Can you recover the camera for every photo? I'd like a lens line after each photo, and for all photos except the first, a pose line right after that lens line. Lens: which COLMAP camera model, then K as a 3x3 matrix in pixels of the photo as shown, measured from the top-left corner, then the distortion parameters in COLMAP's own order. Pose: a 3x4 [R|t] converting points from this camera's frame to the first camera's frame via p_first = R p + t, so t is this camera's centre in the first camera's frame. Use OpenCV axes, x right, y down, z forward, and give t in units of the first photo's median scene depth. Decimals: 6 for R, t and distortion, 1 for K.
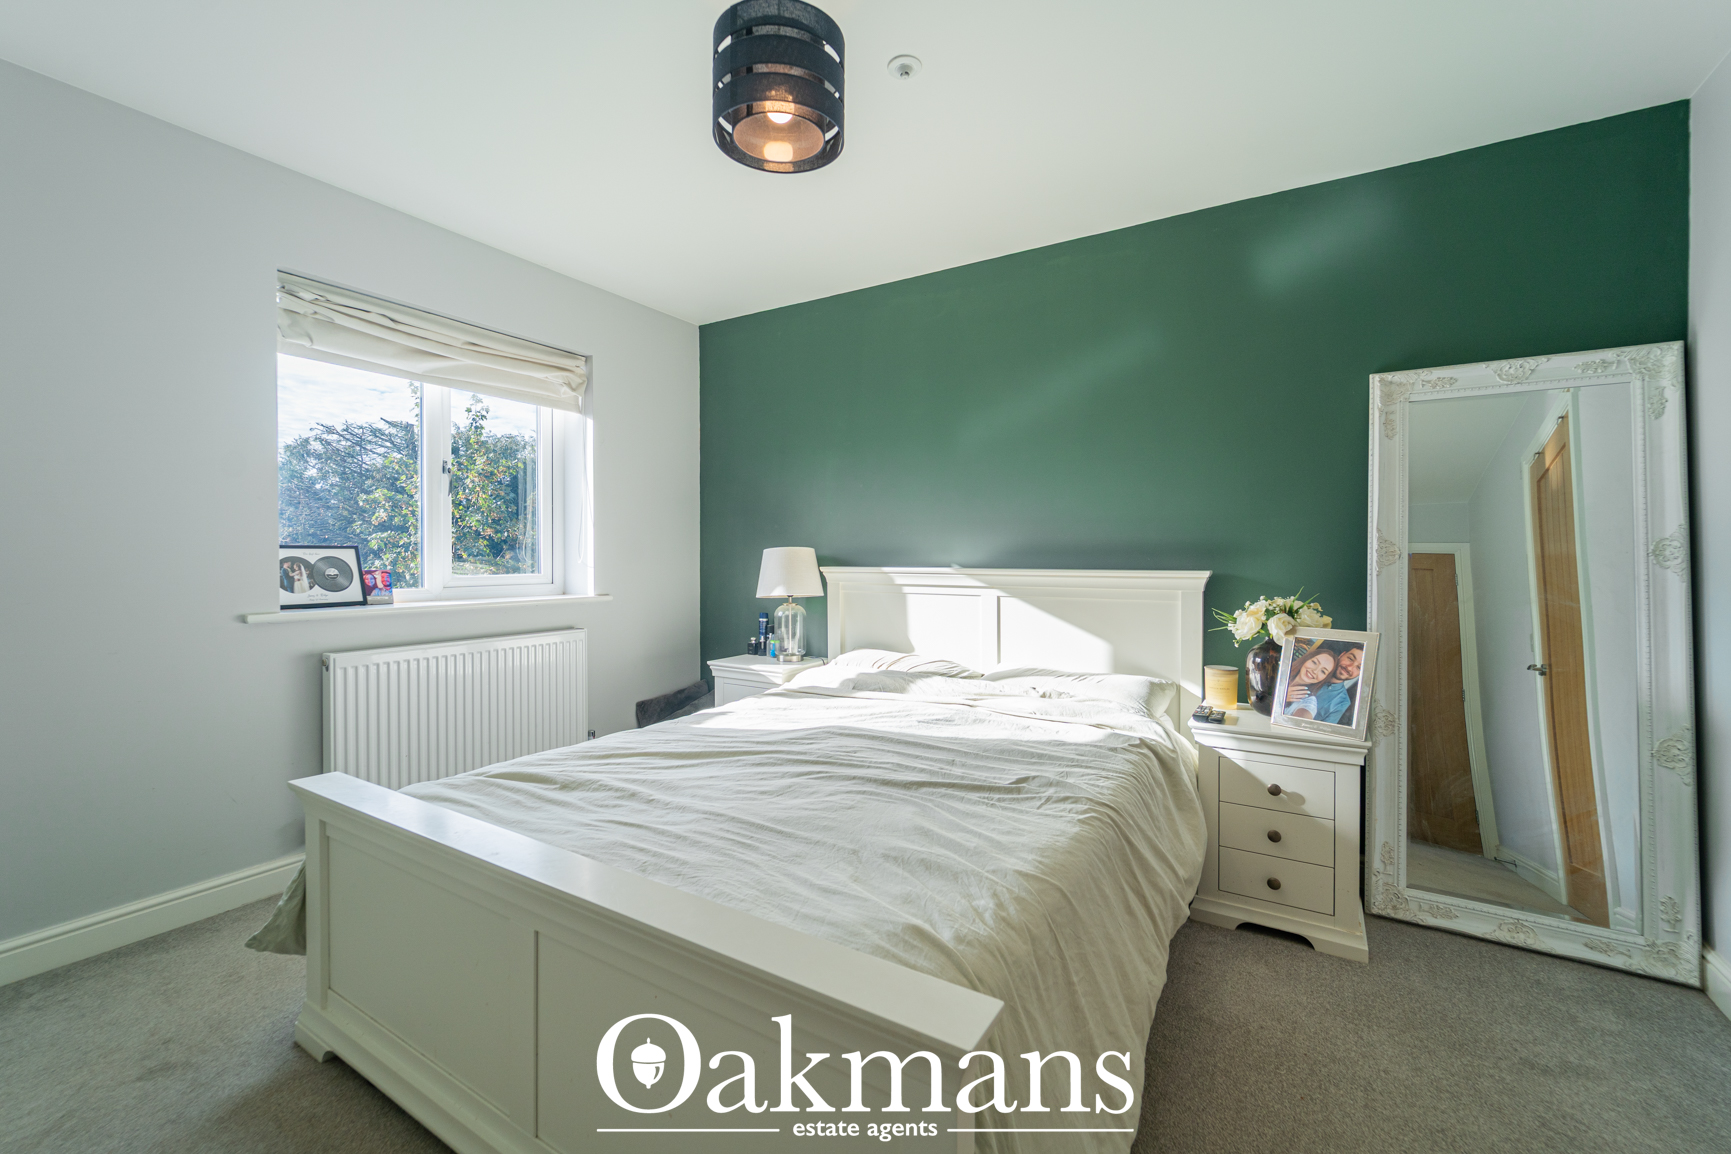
lens RADIAL K [[698.0, 0, 865.9], [0, 698.0, 581.9], [0, 0, 1]] dist [-0.000001, -0.000472]
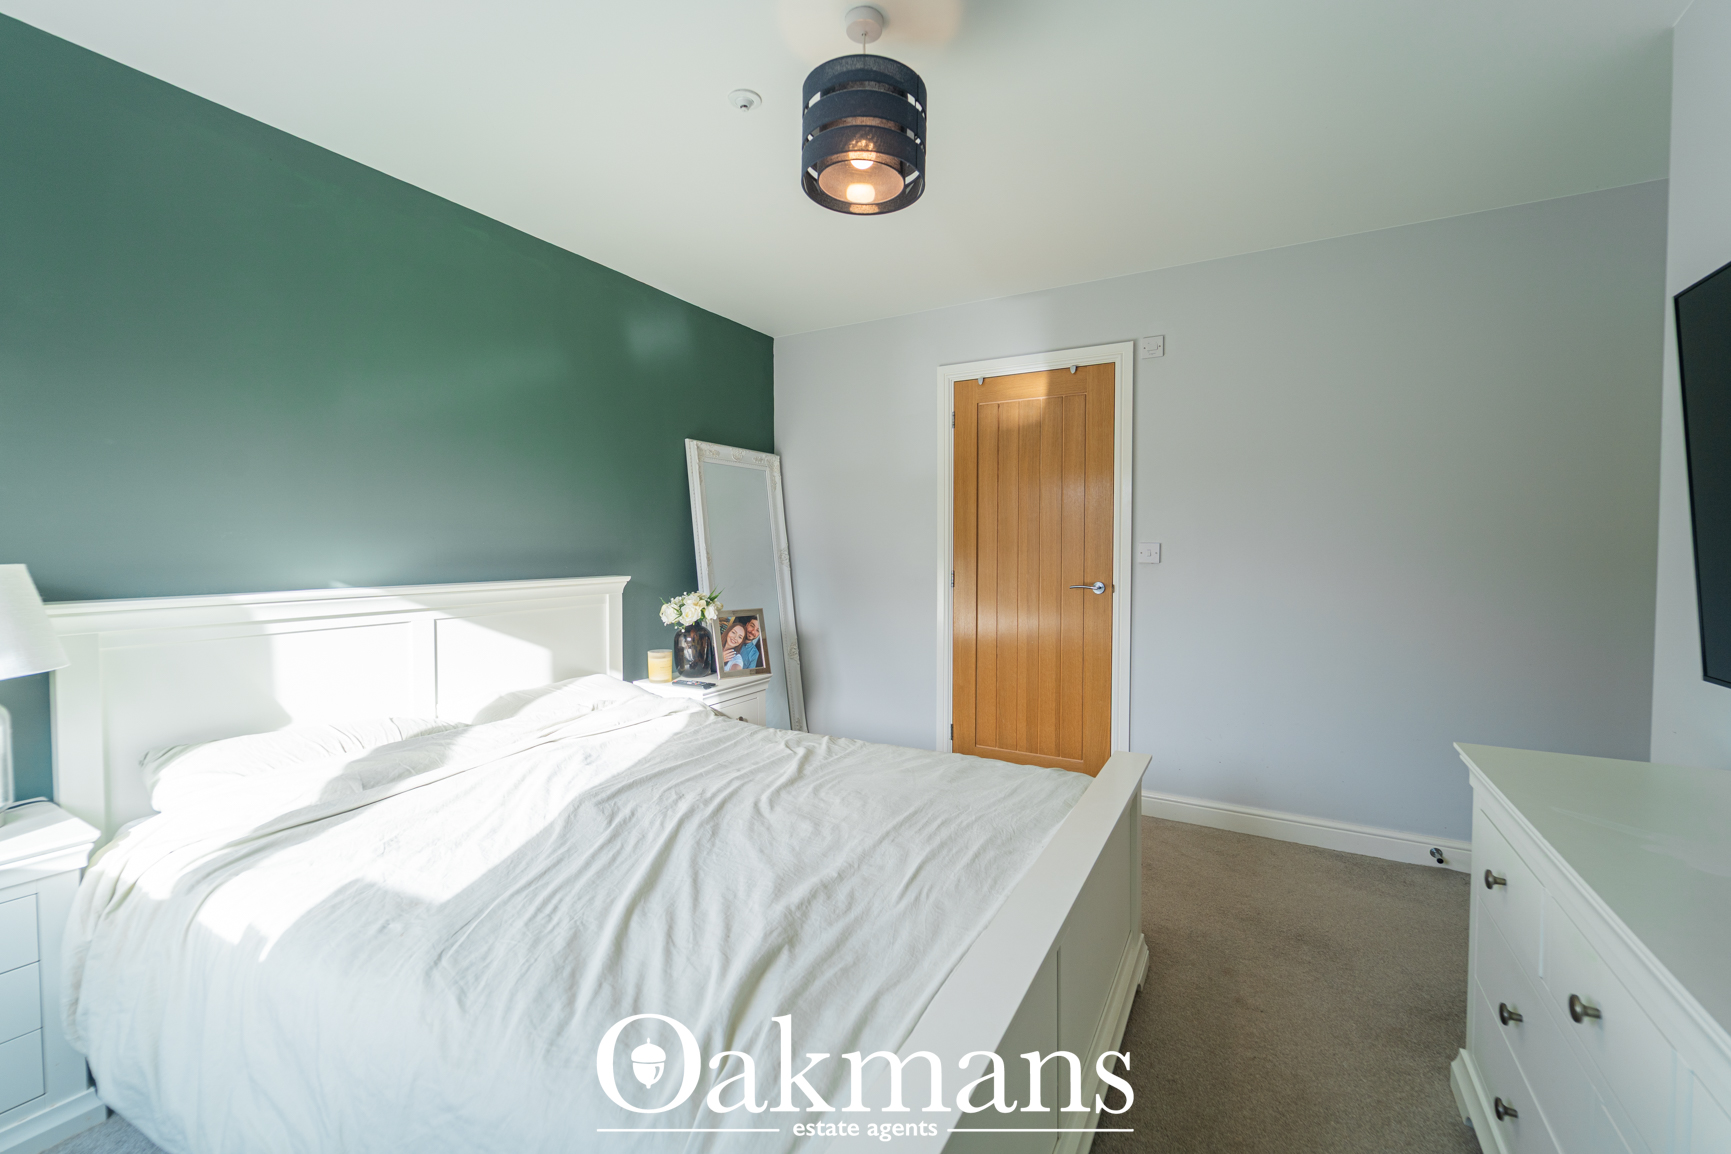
lens RADIAL K [[698.0, 0, 860.8], [0, 698.0, 566.9], [0, 0, 1]] dist [-0.000001, -0.000472]
pose [[-0.022455, -0.031506, 0.999251, -0.884208], [0.039239, 0.998705, 0.032371, -0.066197], [-0.998977, 0.039937, -0.021190, 0.759096]]
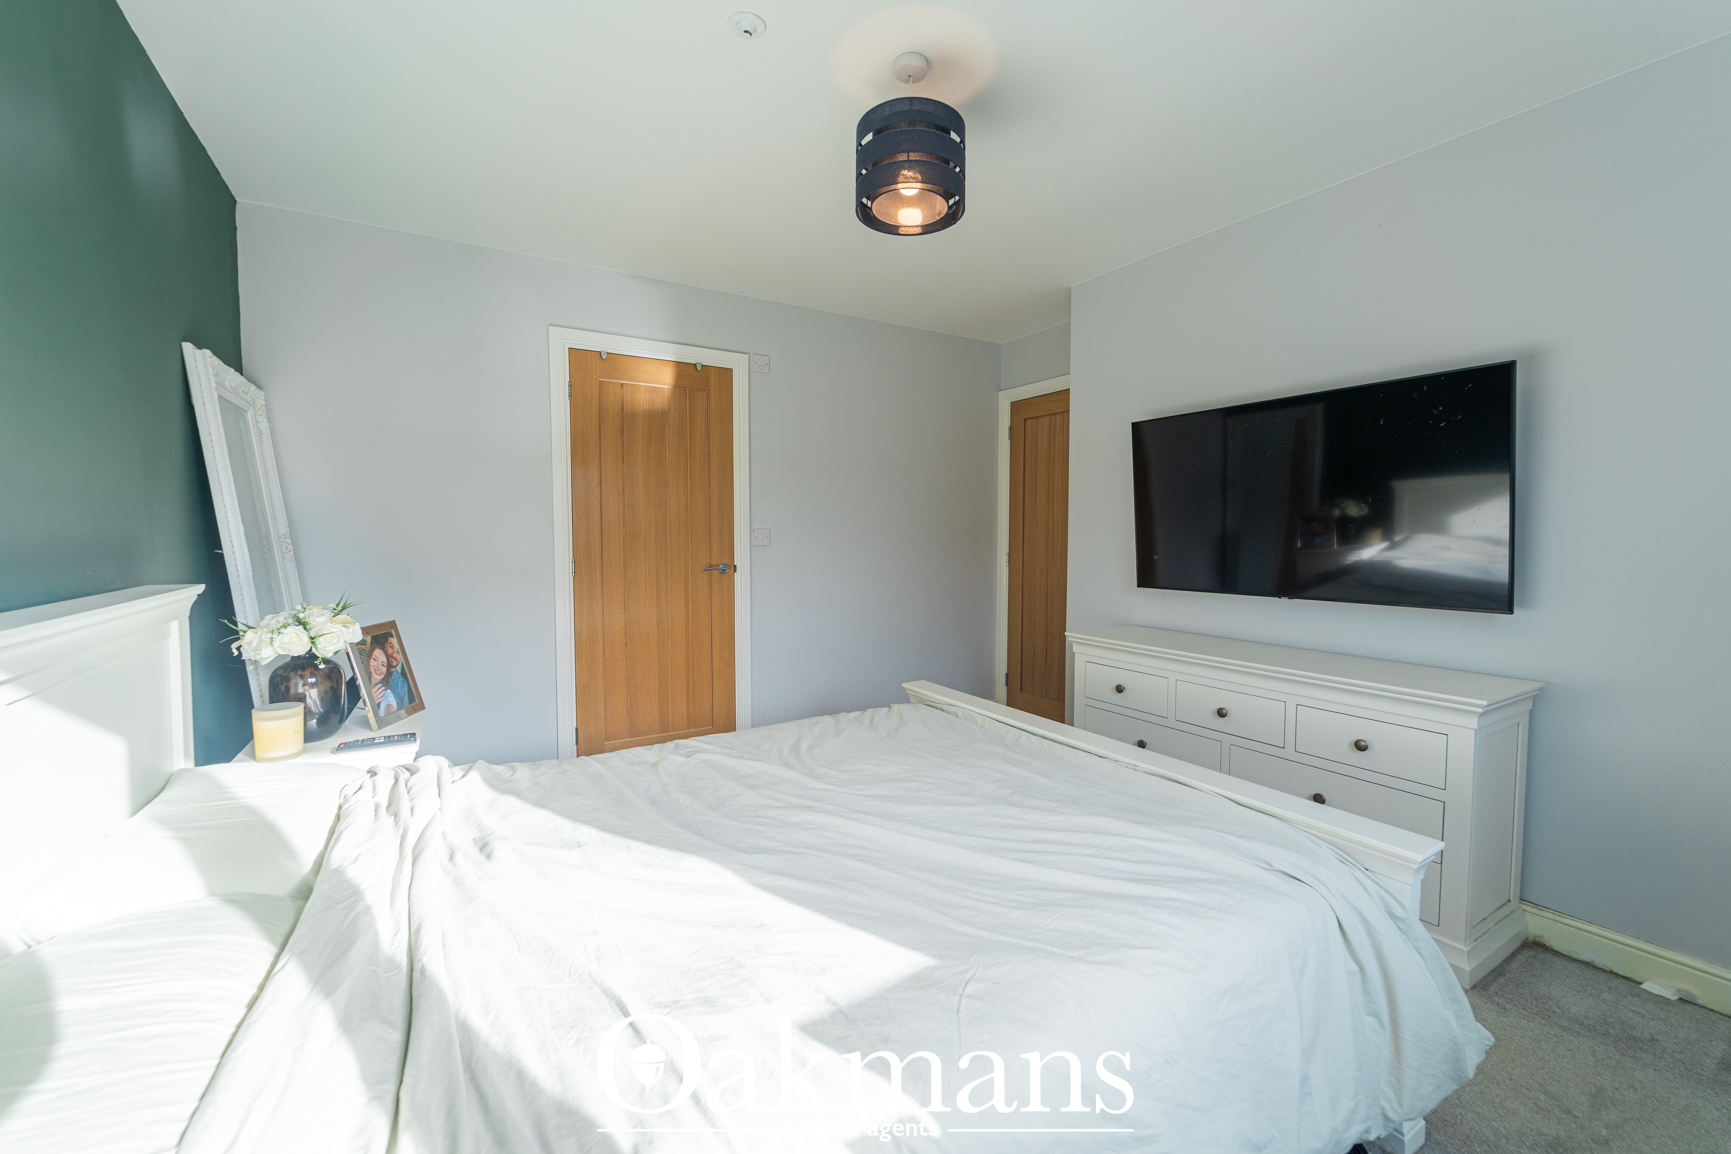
lens RADIAL K [[698.0, 0, 857.1], [0, 698.0, 568.9], [0, 0, 1]] dist [-0.000001, -0.000472]
pose [[-0.880441, -0.026073, 0.473438, -0.461621], [0.017612, 0.996000, 0.087604, -0.094273], [-0.473828, 0.085468, -0.876460, 1.566224]]
